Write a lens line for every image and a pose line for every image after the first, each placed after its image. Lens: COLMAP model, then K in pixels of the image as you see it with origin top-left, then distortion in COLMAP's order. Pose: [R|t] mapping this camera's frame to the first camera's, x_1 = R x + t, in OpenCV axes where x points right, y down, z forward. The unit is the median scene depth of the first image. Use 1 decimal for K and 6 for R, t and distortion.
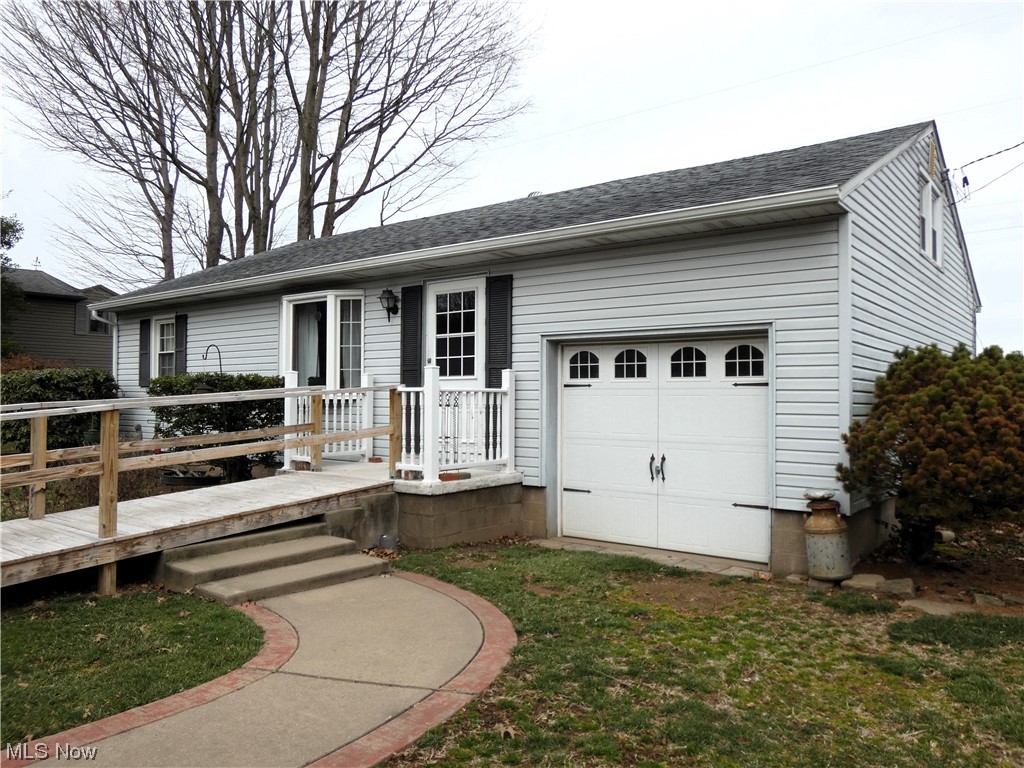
lens RADIAL K [[763.8, 0, 512.8], [0, 763.8, 386.0], [0, 0, 1]] dist [-0.034800, 0.002006]
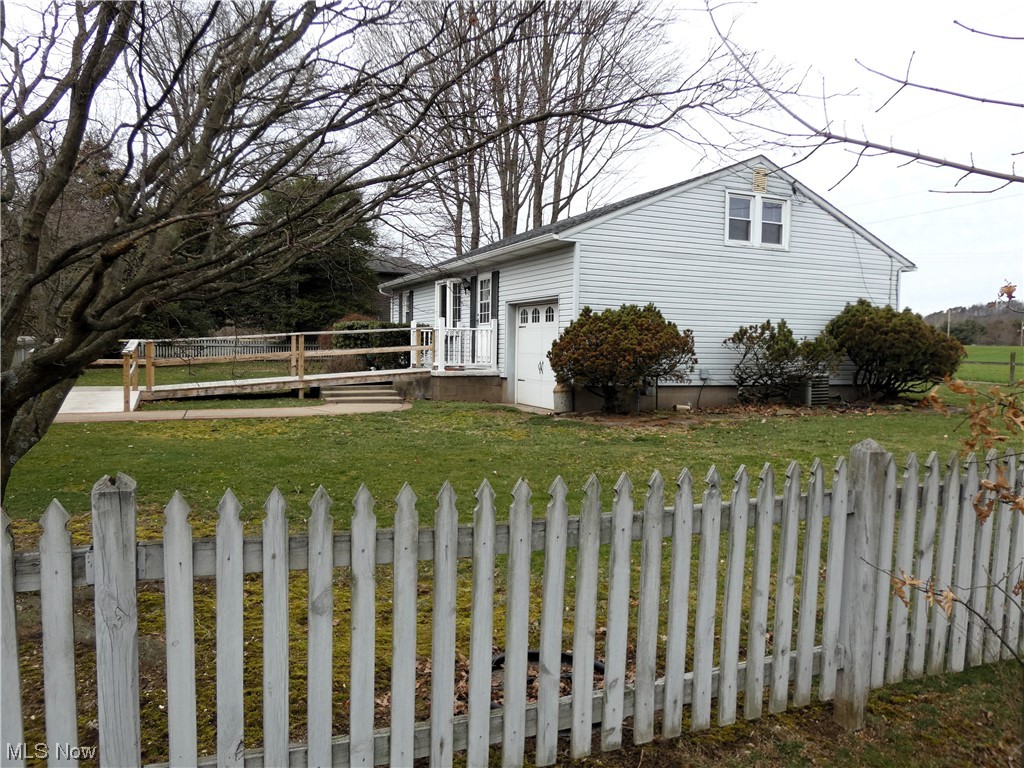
lens RADIAL K [[729.6, 0, 512.0], [0, 729.6, 384.0], [0, 0, 1]] dist [-0.000499, 0.001478]
pose [[0.874218, 0.033825, -0.484355, 0.907447], [-0.003370, 0.997969, 0.063610, 0.024917], [0.485523, -0.053977, 0.872556, -0.613420]]
